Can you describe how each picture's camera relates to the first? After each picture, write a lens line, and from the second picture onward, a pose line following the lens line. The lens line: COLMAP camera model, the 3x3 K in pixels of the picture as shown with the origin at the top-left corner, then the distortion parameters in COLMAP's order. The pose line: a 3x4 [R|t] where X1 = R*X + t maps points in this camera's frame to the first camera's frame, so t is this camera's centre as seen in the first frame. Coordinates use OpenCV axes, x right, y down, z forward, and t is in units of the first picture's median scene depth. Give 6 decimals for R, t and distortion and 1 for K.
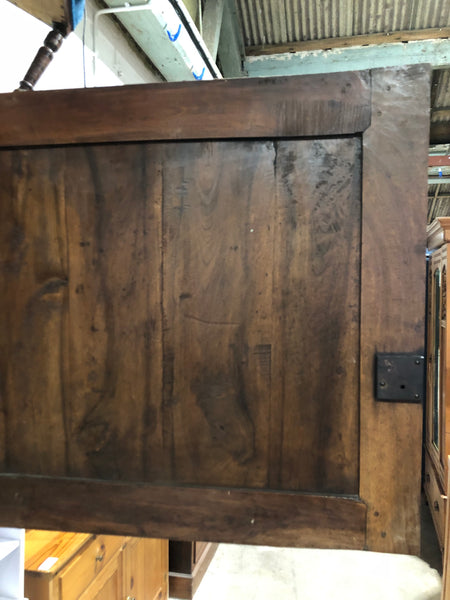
lens RADIAL K [[497.2, 0, 227.8], [0, 497.2, 299.1], [0, 0, 1]] dist [-0.002659, -0.009417]
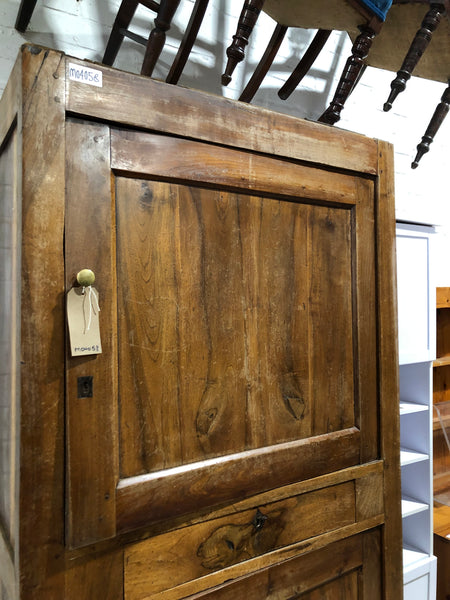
lens RADIAL K [[492.2, 0, 230.7], [0, 492.2, 291.5], [0, 0, 1]] dist [0.048756, -0.050239]
pose [[0.704774, -0.031591, -0.708728, 0.195682], [0.002516, 0.999113, -0.042032, 0.012032], [0.709427, 0.027840, 0.704228, -0.363680]]
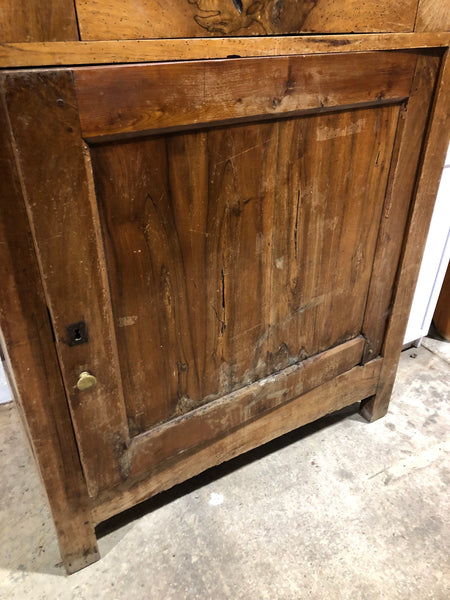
lens RADIAL K [[492.2, 0, 229.5], [0, 492.2, 297.9], [0, 0, 1]] dist [0.048756, -0.050239]
pose [[0.674047, 0.380429, -0.633194, 0.024602], [-0.013068, 0.863194, 0.504704, 0.577644], [0.738573, -0.331919, 0.586804, -0.158512]]
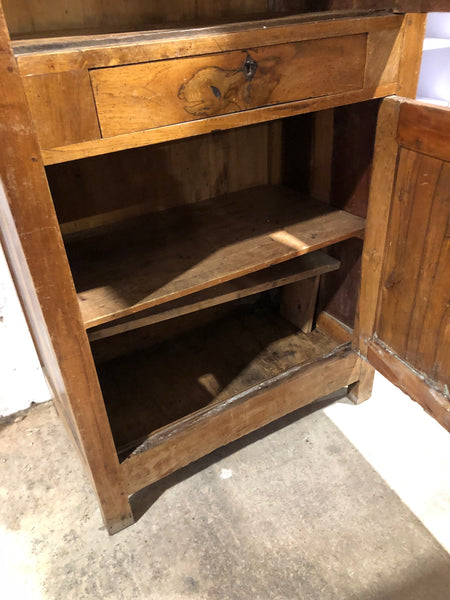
lens RADIAL K [[492.2, 0, 222.4], [0, 492.2, 305.9], [0, 0, 1]] dist [0.048756, -0.050239]
pose [[0.671016, 0.369201, -0.642984, 0.197562], [0.049971, 0.842715, 0.536036, 0.387254], [0.739757, -0.391819, 0.547026, -0.263657]]
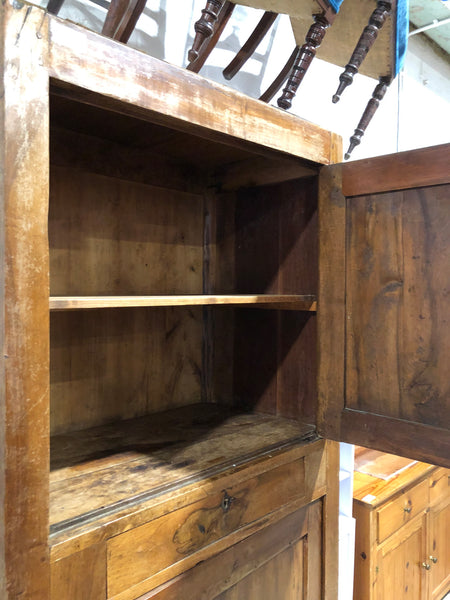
lens RADIAL K [[492.2, 0, 222.2], [0, 492.2, 294.7], [0, 0, 1]] dist [0.048756, -0.050239]
pose [[0.839023, 0.015896, -0.543863, 0.020695], [-0.010663, 0.999862, 0.012773, -0.015828], [0.543991, -0.004917, 0.839077, -0.492469]]
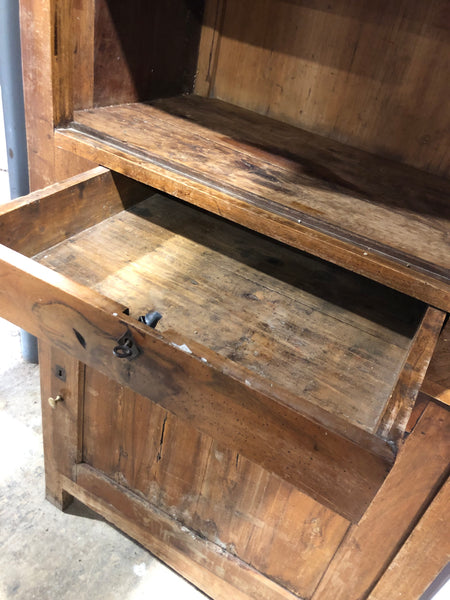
lens RADIAL K [[492.2, 0, 233.7], [0, 492.2, 302.8], [0, 0, 1]] dist [0.048756, -0.050239]
pose [[-0.320584, 0.480304, -0.816415, 0.128619], [-0.190095, 0.811748, 0.552204, 0.127850], [0.927949, 0.332224, -0.168930, 0.730339]]
